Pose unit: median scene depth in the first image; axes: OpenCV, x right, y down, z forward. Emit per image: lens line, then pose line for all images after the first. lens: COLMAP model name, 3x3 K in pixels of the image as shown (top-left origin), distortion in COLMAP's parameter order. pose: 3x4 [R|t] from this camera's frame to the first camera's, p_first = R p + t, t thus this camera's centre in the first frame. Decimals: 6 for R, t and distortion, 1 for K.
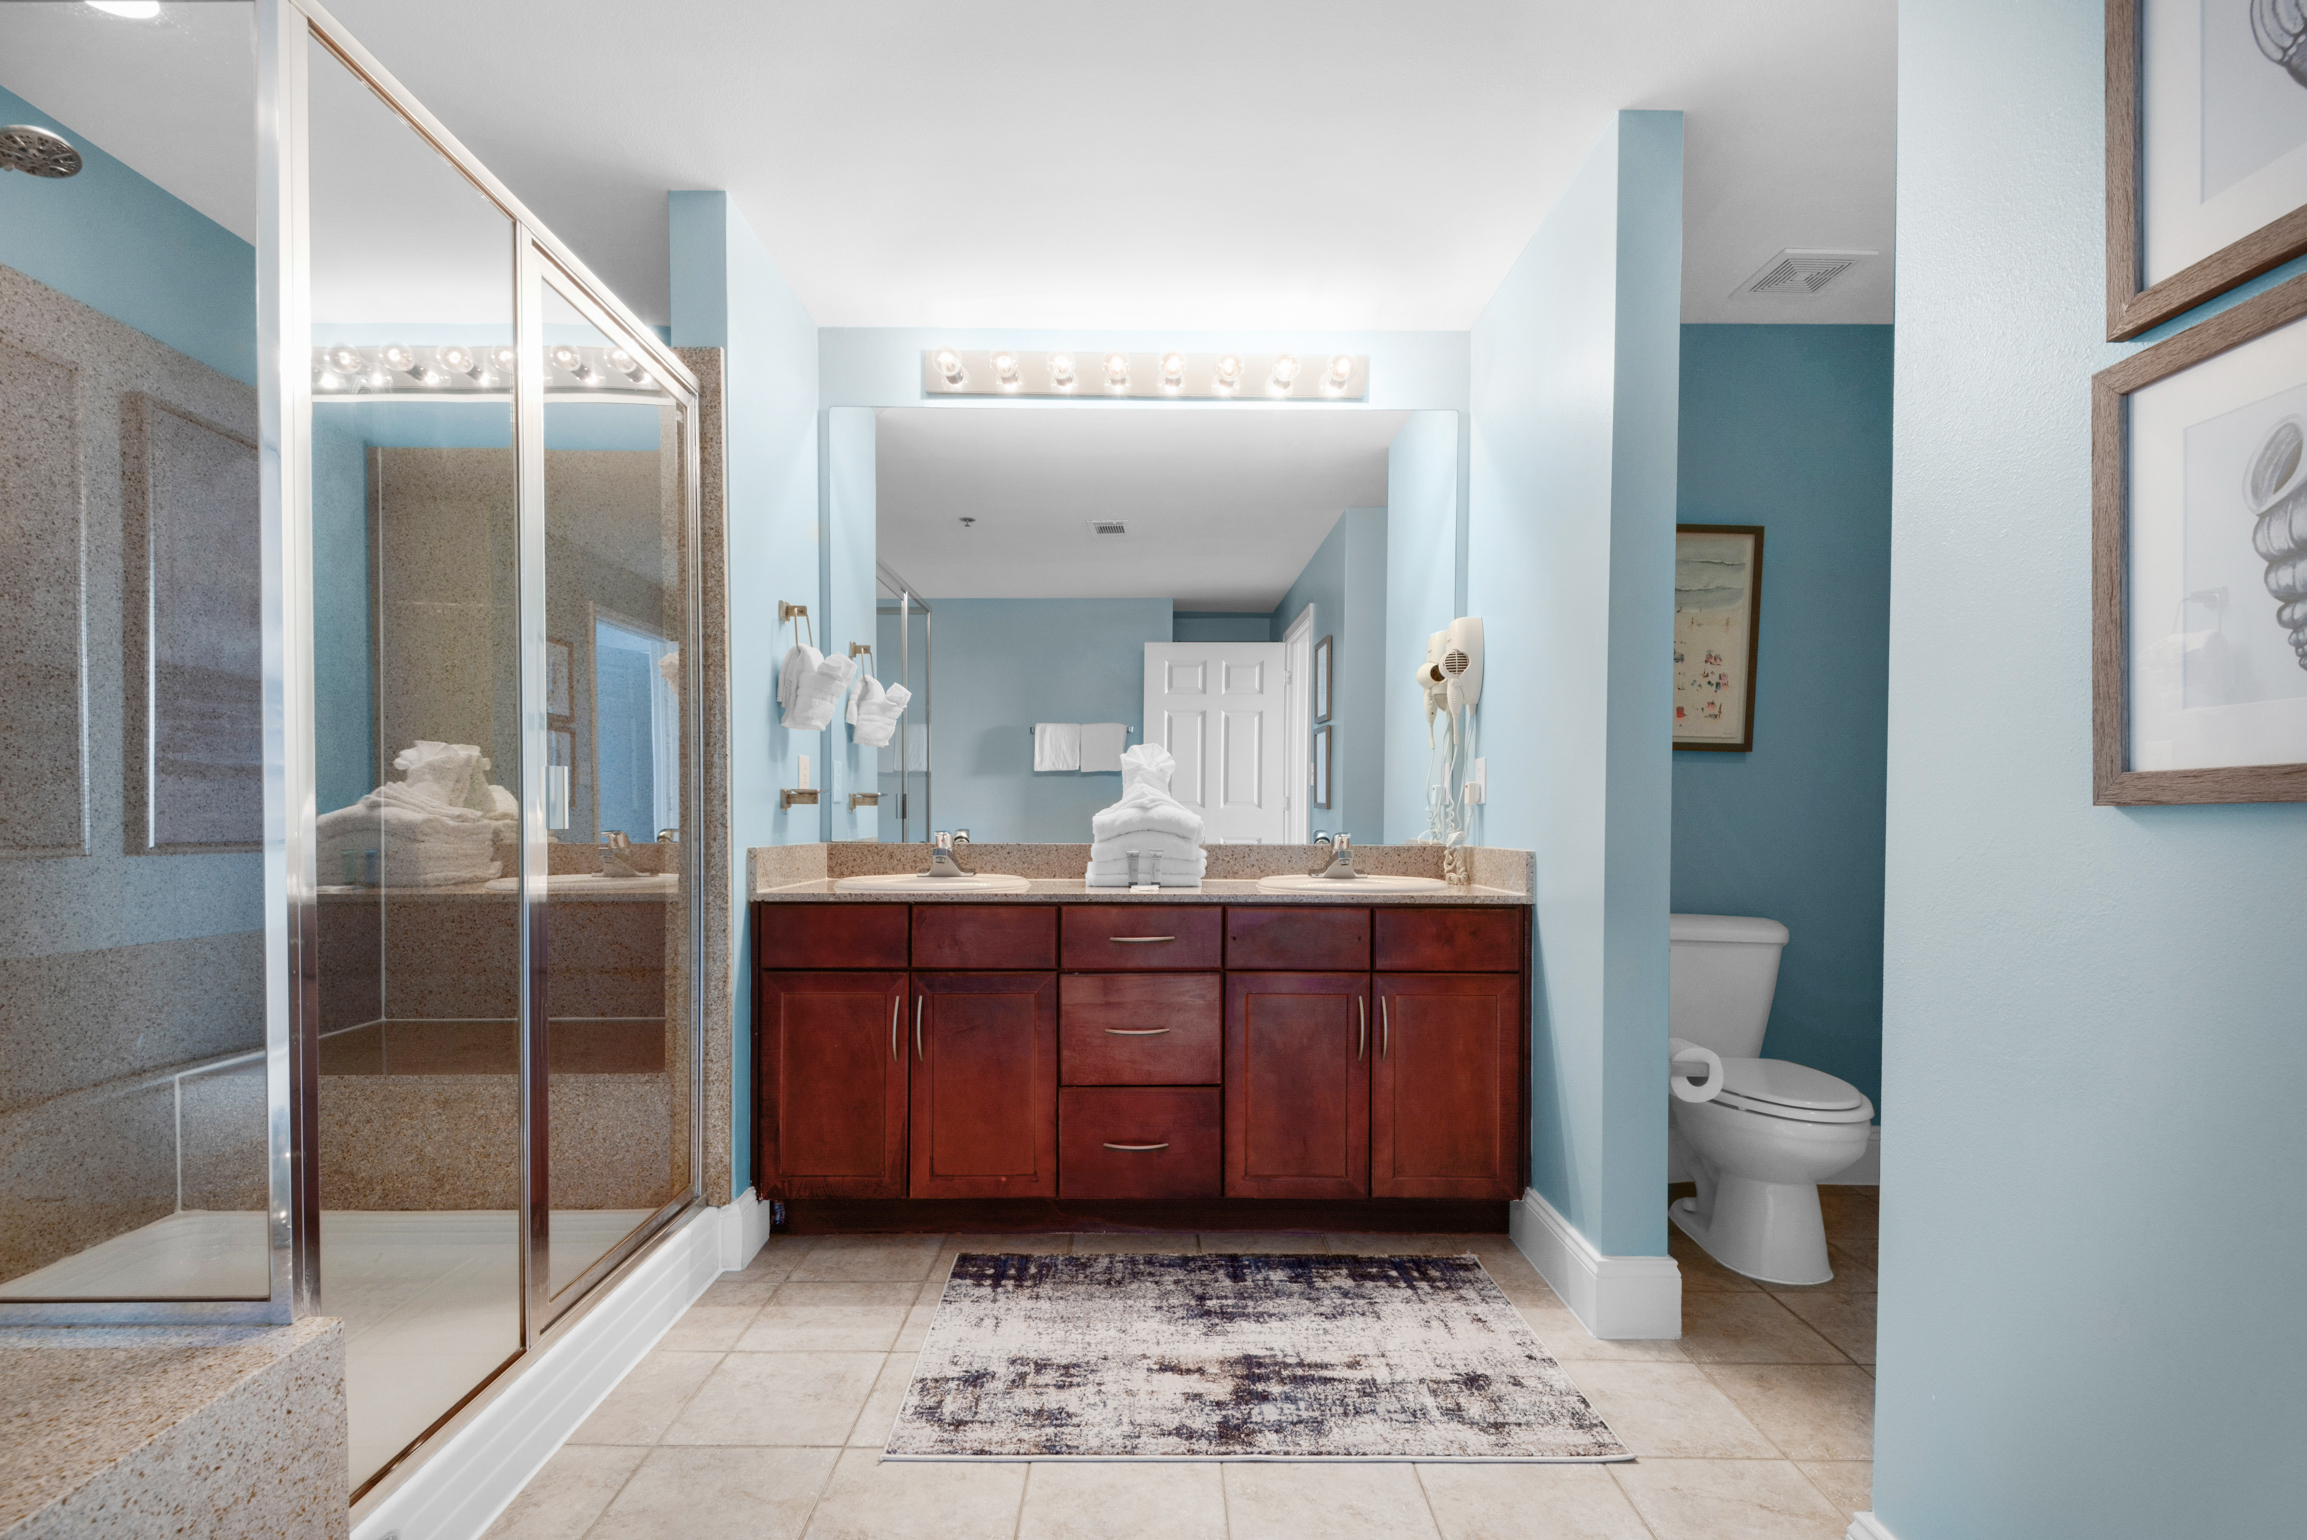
lens RADIAL K [[1044.6, 0, 1163.3], [0, 1044.6, 834.6], [0, 0, 1]] dist [0.018386, -0.006115]
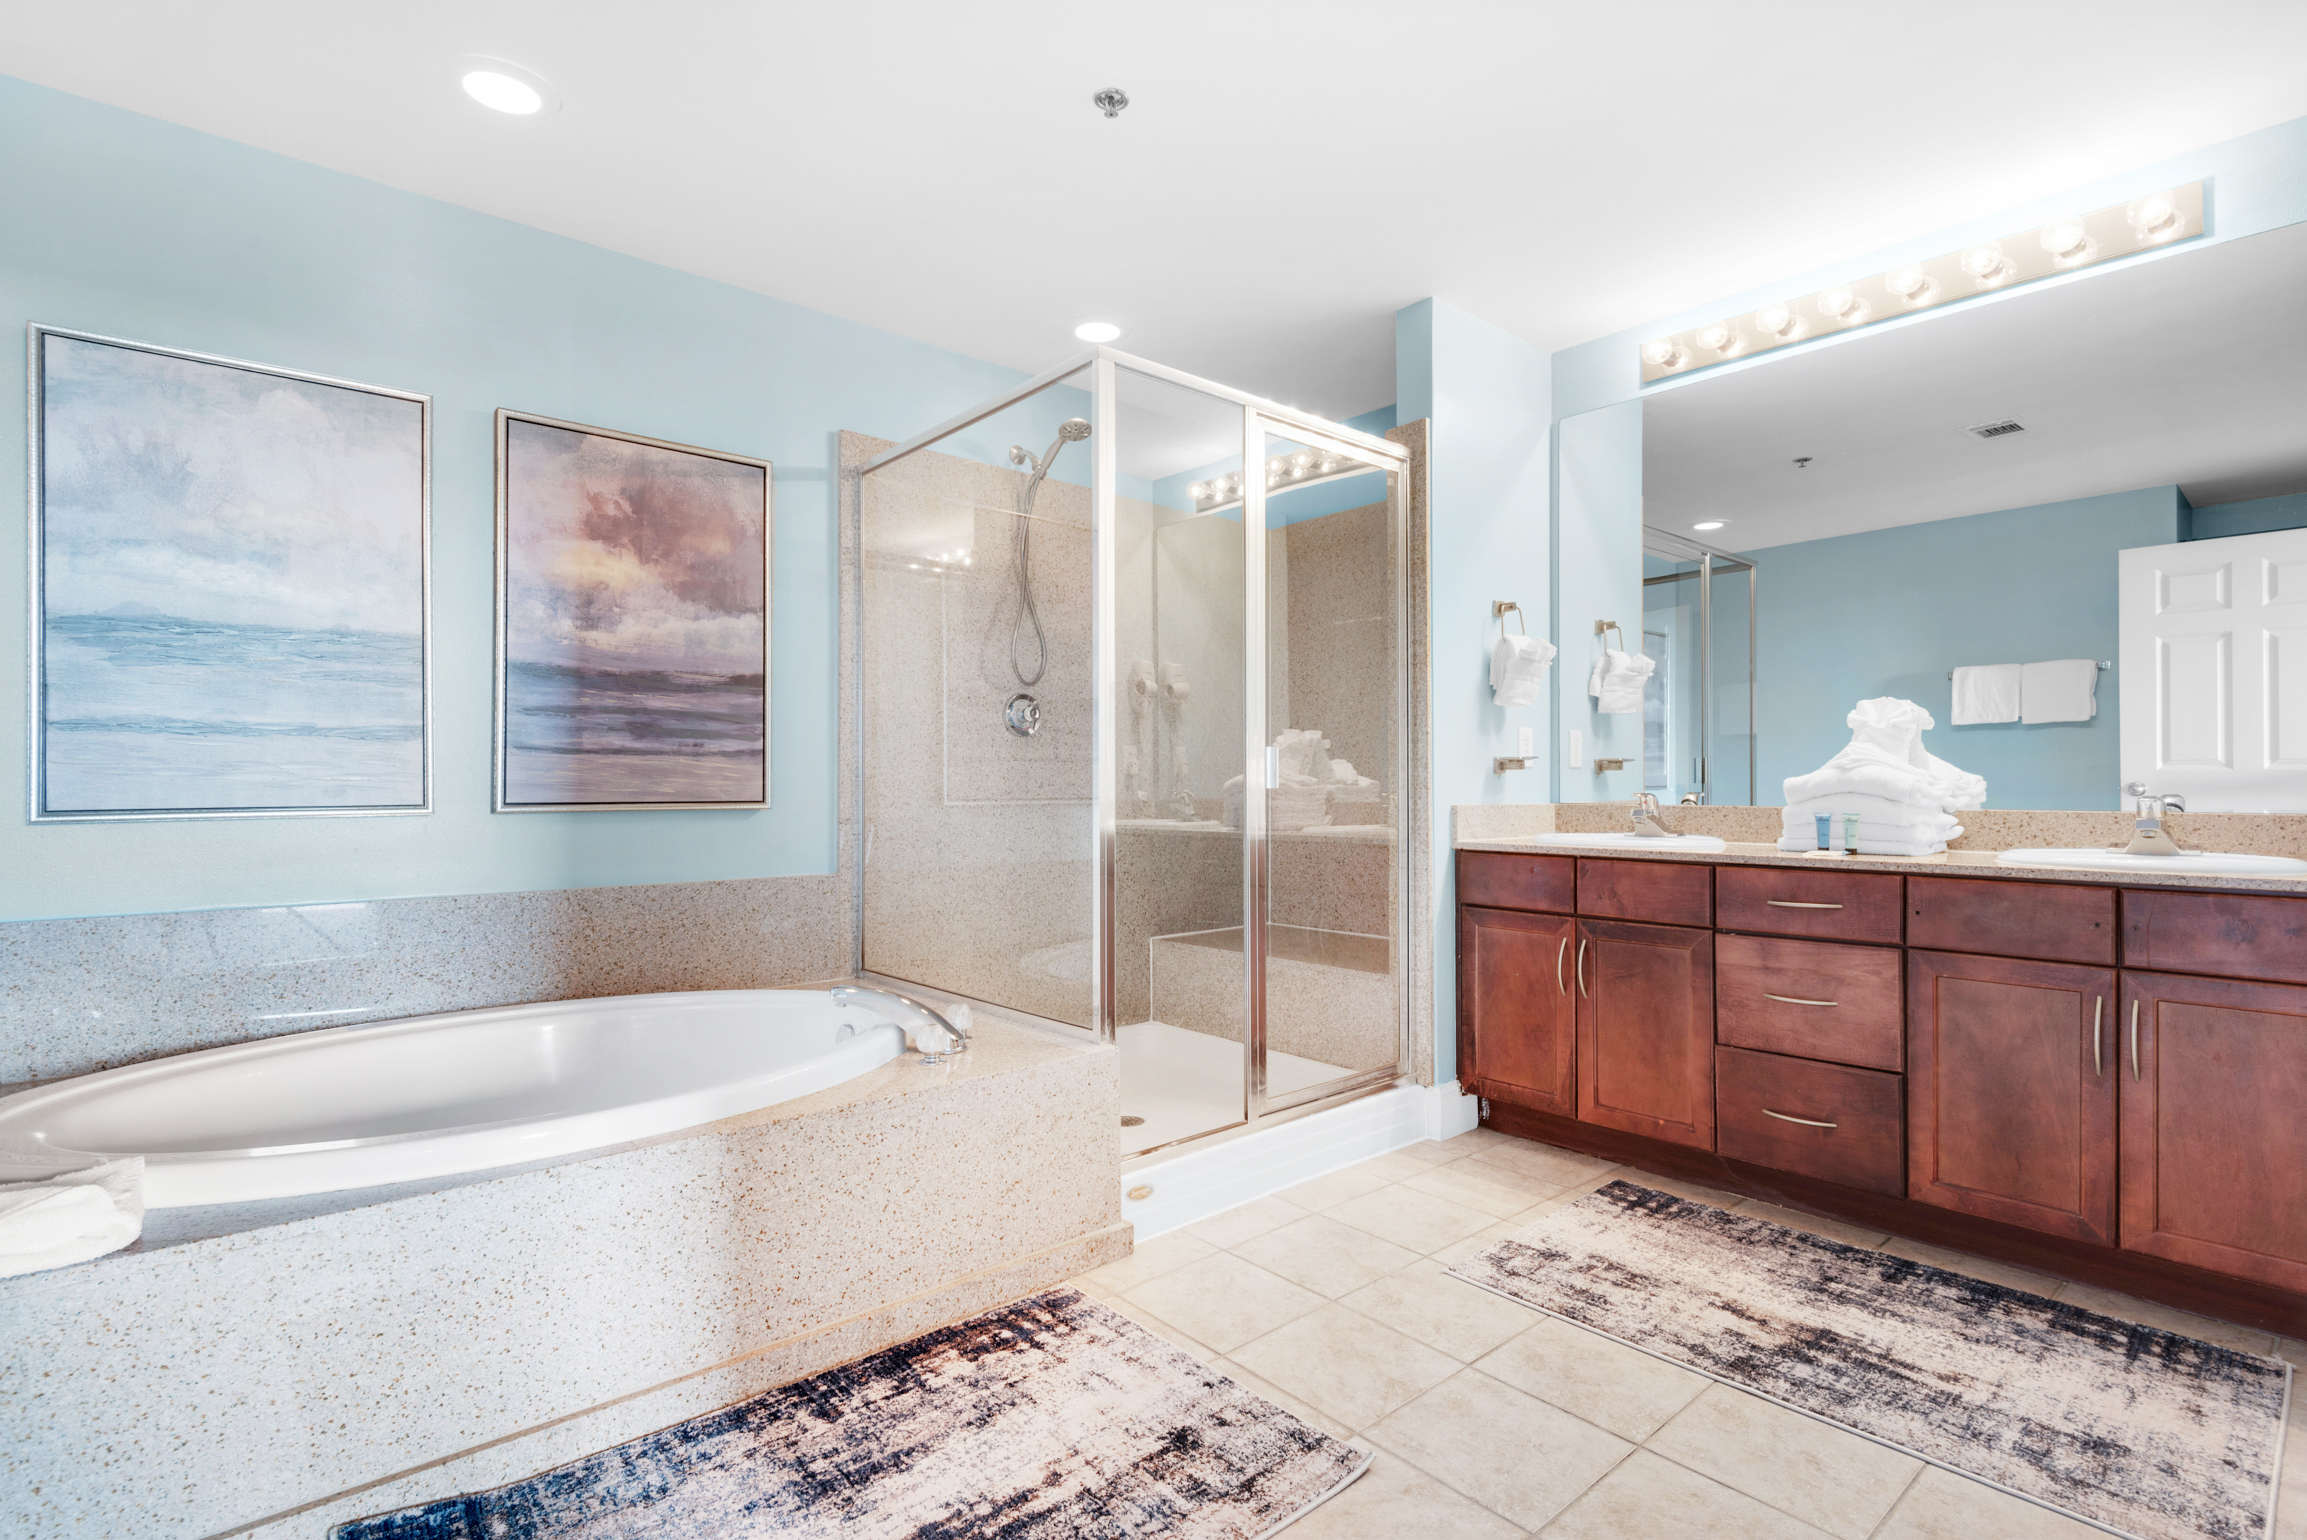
lens RADIAL K [[1093.9, 0, 1155.2], [0, 1093.9, 780.6], [0, 0, 1]] dist [-0.029715, -0.000848]
pose [[0.646205, -0.005984, -0.763140, 0.354840], [-0.008708, 0.999846, -0.015214, 0.005453], [0.763114, 0.016477, 0.646054, -0.103109]]
